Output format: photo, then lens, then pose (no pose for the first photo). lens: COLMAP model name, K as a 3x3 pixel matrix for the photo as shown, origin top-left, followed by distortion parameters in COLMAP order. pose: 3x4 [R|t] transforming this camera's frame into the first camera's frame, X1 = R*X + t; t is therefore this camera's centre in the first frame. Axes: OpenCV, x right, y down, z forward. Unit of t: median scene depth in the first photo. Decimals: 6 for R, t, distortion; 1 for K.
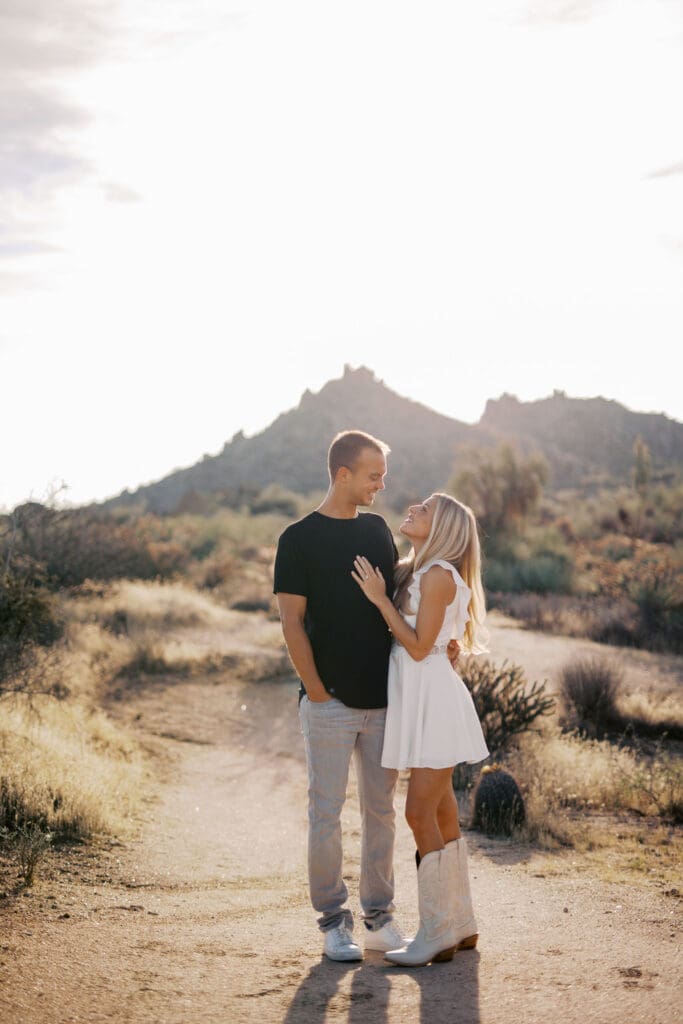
lens RADIAL K [[1610.8, 0, 341.5], [0, 1610.8, 512.0], [0, 0, 1]] dist [0.012329, -0.009983]
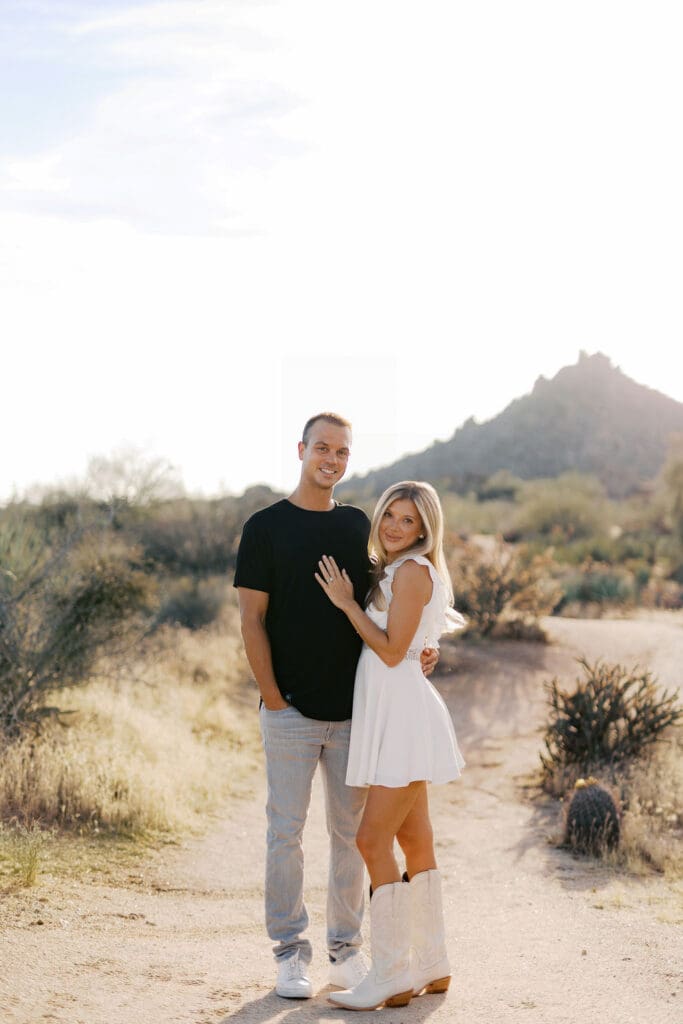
lens RADIAL K [[1610.8, 0, 341.5], [0, 1610.8, 512.0], [0, 0, 1]] dist [0.012329, -0.009983]
pose [[0.986887, 0.026342, -0.159250, 0.104233], [-0.024969, 0.999632, 0.010615, -0.002343], [0.159471, -0.006499, 0.987181, 0.071451]]
